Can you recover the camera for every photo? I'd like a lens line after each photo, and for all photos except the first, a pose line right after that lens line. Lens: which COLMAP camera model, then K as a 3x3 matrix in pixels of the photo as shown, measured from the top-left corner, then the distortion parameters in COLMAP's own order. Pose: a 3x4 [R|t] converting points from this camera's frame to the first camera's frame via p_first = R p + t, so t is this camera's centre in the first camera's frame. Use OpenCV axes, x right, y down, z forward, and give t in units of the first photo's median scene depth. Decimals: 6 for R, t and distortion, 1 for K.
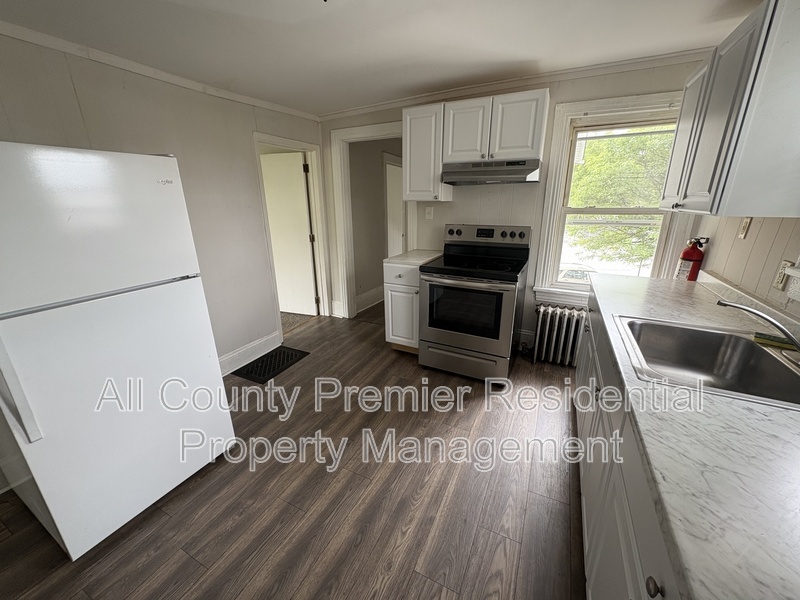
lens RADIAL K [[318.5, 0, 398.7], [0, 318.5, 299.2], [0, 0, 1]] dist [-0.001455, 0.000004]
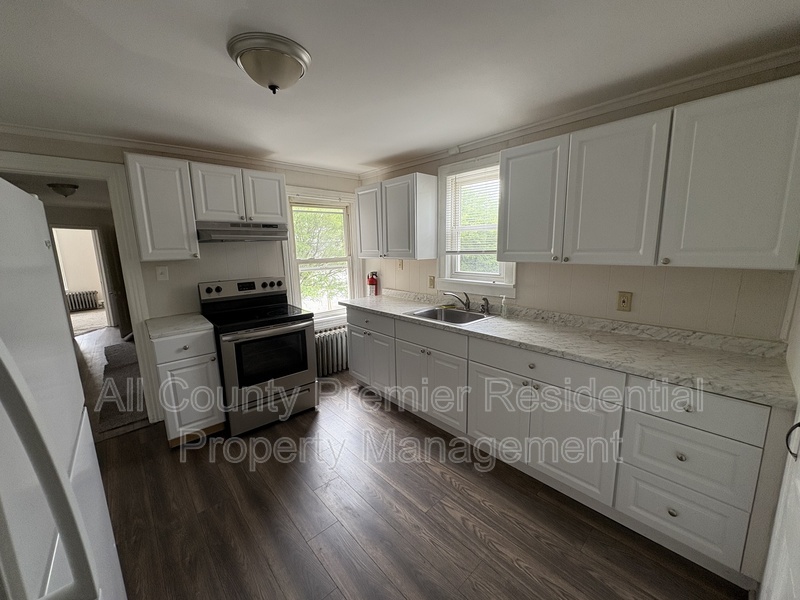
lens RADIAL K [[318.5, 0, 400.9], [0, 318.5, 299.3], [0, 0, 1]] dist [-0.001455, 0.000004]
pose [[0.356549, -0.157316, 0.920937, -0.581410], [0.300405, 0.952681, 0.046434, -0.068149], [-0.884663, 0.260098, 0.386936, 0.162975]]
